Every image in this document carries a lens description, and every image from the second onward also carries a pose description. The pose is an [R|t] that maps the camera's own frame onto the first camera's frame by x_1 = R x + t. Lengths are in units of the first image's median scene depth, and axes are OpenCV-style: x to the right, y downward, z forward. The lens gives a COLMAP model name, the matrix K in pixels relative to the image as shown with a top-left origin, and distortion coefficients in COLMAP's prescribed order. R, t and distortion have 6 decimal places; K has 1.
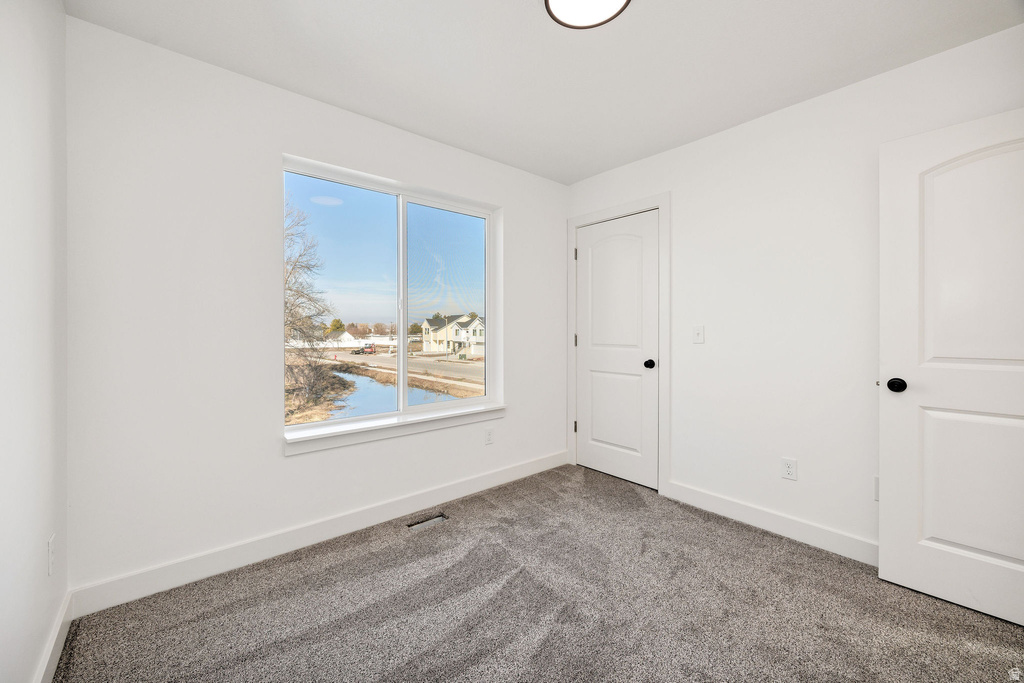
lens RADIAL K [[398.9, 0, 503.8], [0, 398.9, 338.7], [0, 0, 1]] dist [-0.000488, -0.000162]
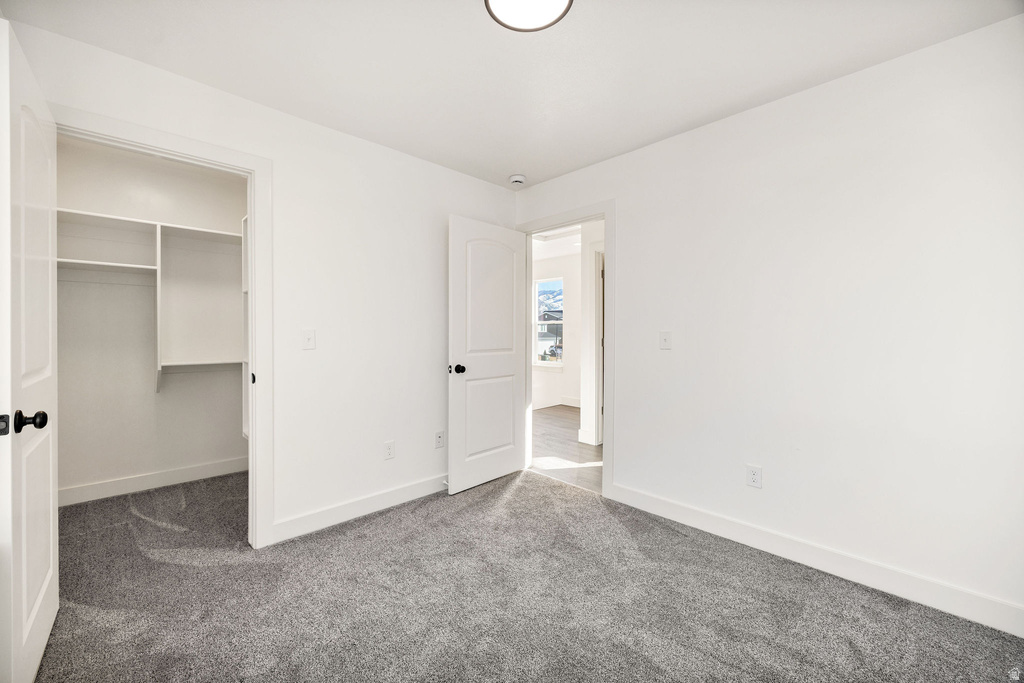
lens RADIAL K [[398.9, 0, 503.2], [0, 398.9, 336.4], [0, 0, 1]] dist [-0.000488, -0.000162]
pose [[-0.057074, -0.009072, 0.998329, -0.611407], [0.016101, 0.999820, 0.010006, -0.027794], [-0.998240, 0.016645, -0.056917, 0.871661]]
